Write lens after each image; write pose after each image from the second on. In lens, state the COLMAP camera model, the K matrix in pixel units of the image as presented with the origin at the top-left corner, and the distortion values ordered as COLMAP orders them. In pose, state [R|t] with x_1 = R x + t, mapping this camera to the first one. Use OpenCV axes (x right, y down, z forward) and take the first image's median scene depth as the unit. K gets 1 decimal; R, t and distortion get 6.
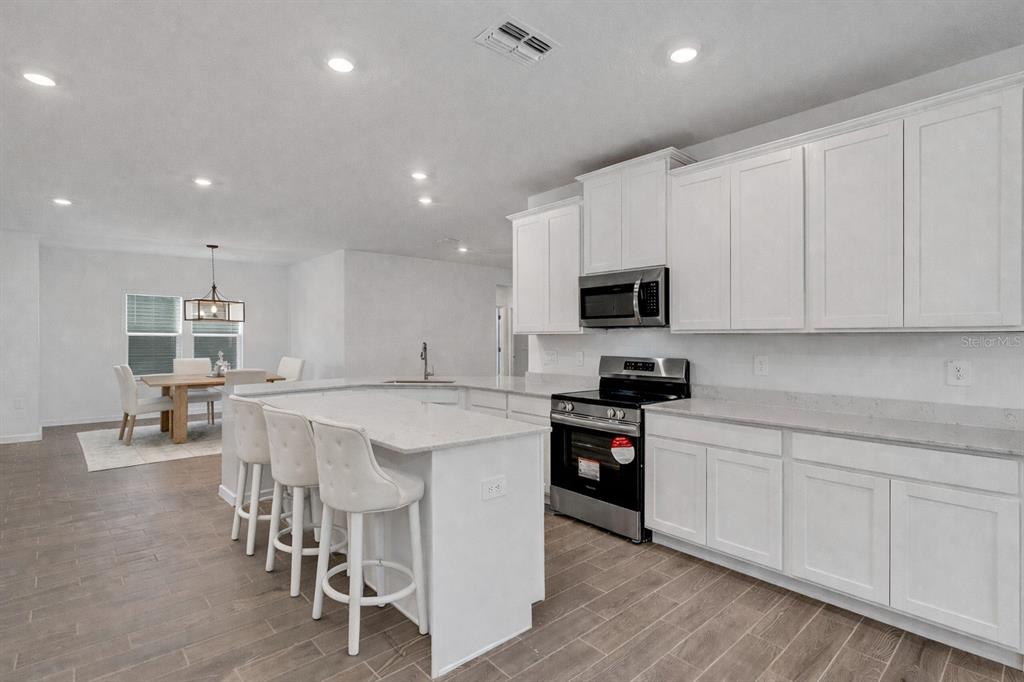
lens RADIAL K [[474.0, 0, 513.1], [0, 474.0, 337.3], [0, 0, 1]] dist [-0.000559, -0.000131]
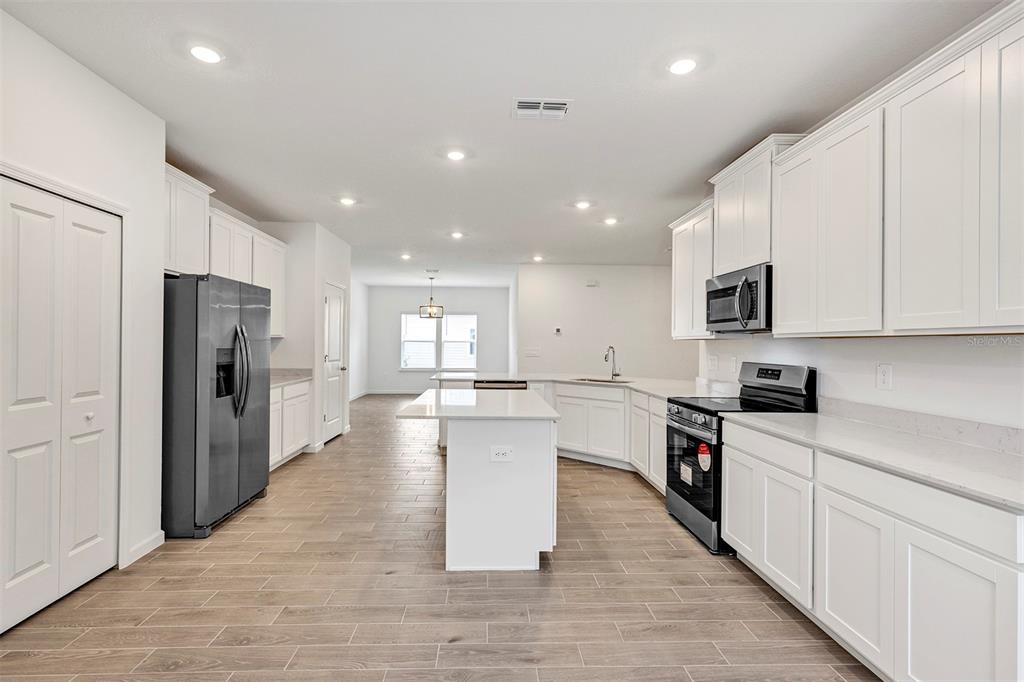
lens RADIAL K [[485.3, 0, 509.0], [0, 485.3, 342.3], [0, 0, 1]] dist [-0.002164, -0.000110]
pose [[0.754661, 0.004066, -0.656103, 0.548035], [-0.004014, 0.999991, 0.001580, 0.000773], [0.656103, 0.001441, 0.754670, -0.025551]]
